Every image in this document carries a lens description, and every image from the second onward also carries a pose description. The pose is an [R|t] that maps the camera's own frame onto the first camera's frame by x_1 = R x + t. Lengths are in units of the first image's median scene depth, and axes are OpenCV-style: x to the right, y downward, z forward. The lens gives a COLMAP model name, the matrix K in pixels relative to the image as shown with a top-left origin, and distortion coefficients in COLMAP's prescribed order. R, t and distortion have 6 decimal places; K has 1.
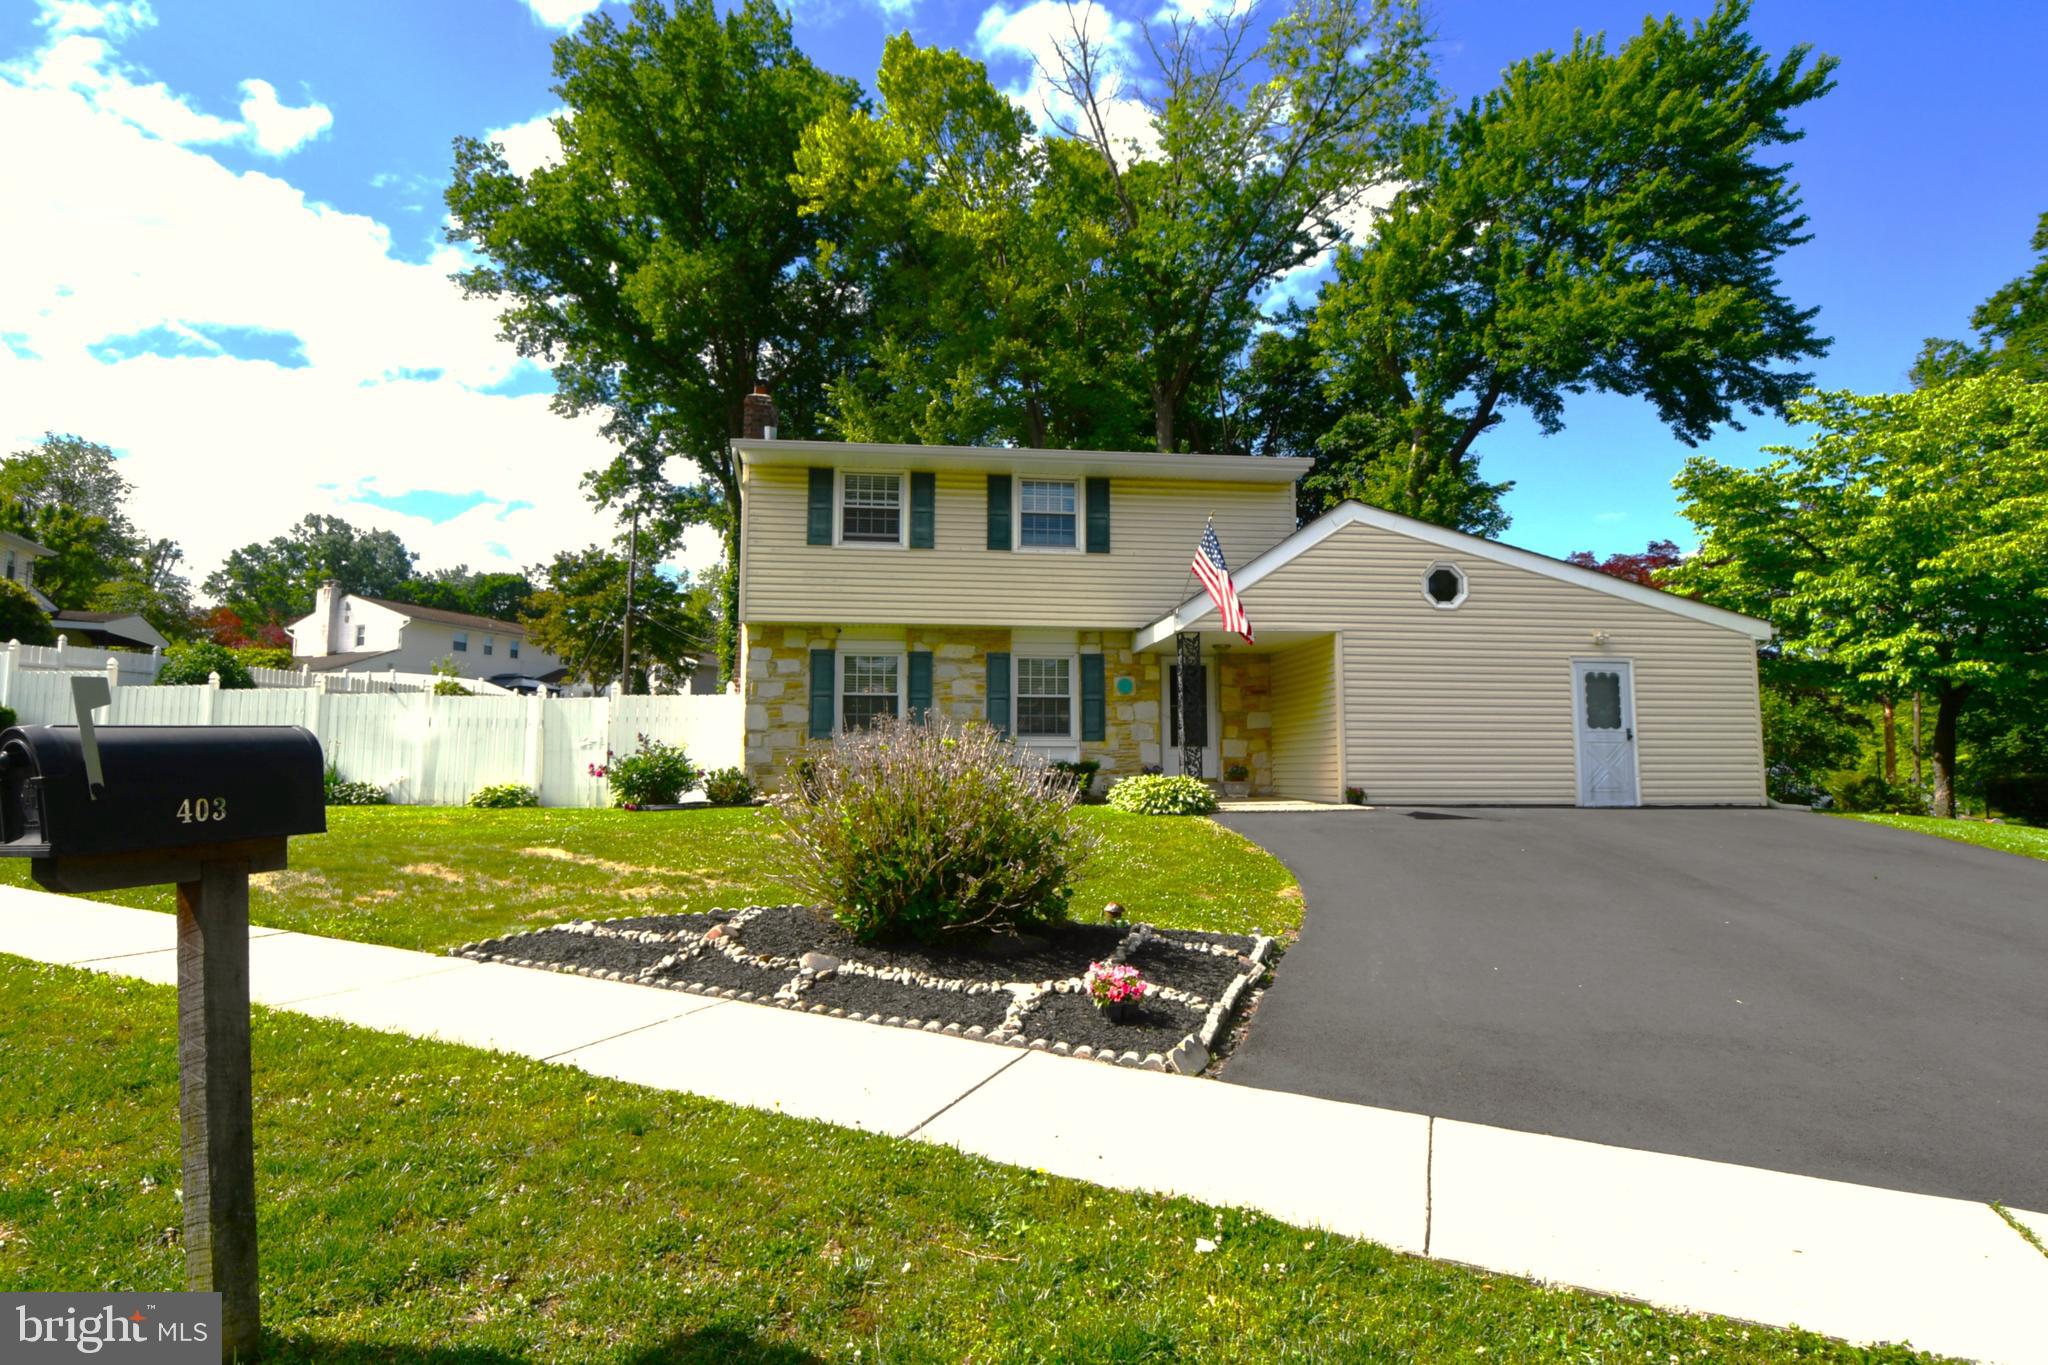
lens RADIAL K [[974.5, 0, 1019.8], [0, 974.5, 699.3], [0, 0, 1]] dist [0.012052, -0.000148]
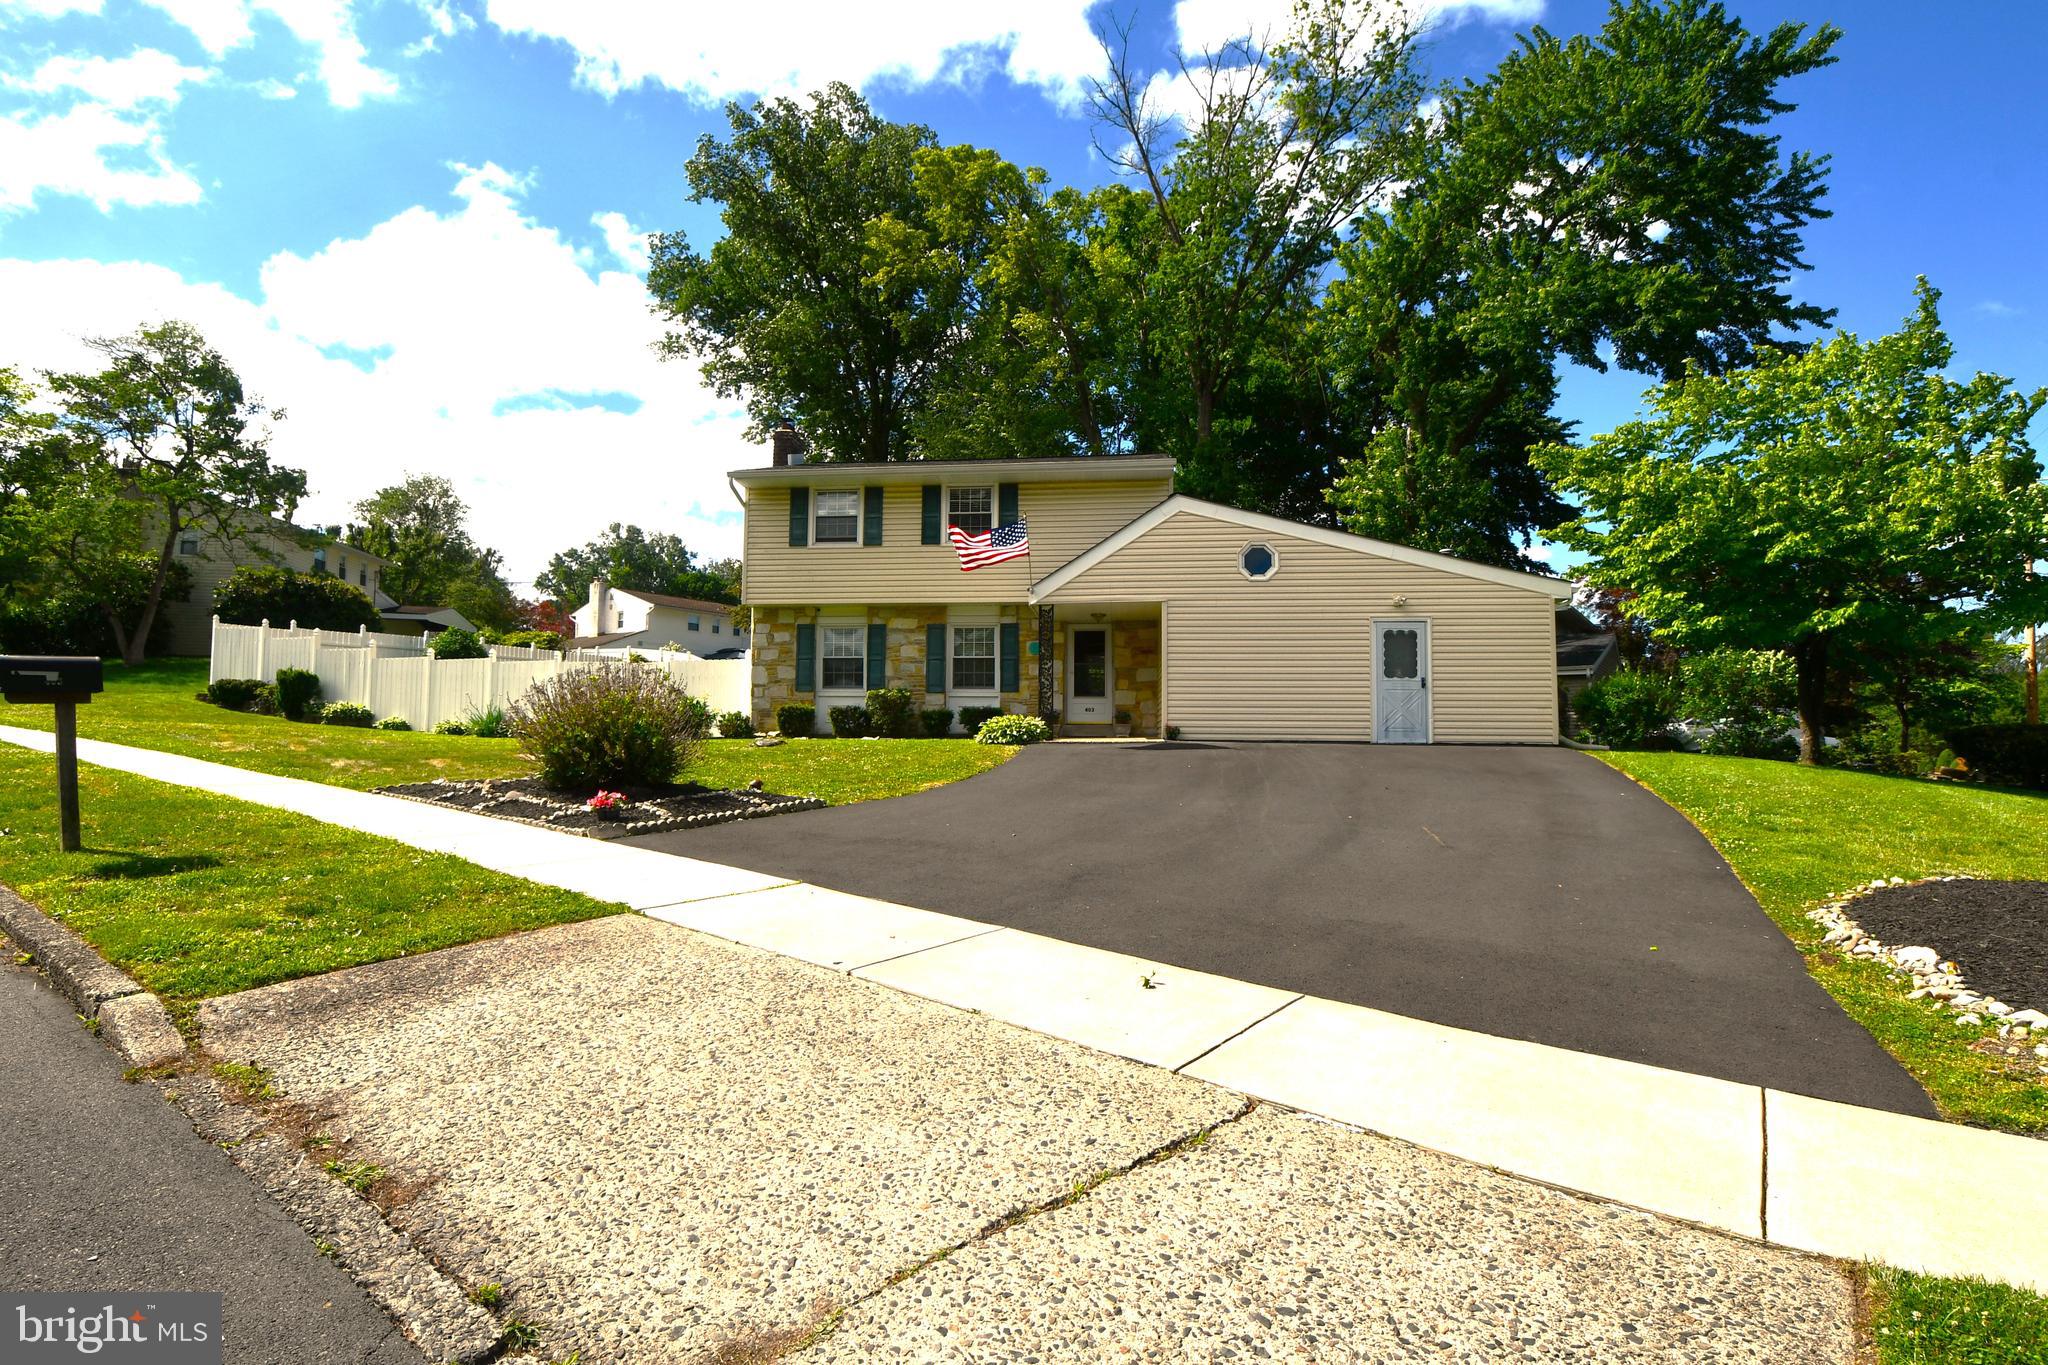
lens RADIAL K [[893.2, 0, 1021.0], [0, 893.2, 667.3], [0, 0, 1]] dist [-0.002896, -0.011149]
pose [[0.980159, -0.010286, -0.197946, 0.320562], [0.010329, 0.999946, -0.000814, 0.011852], [0.197944, -0.001246, 0.980213, -0.132338]]
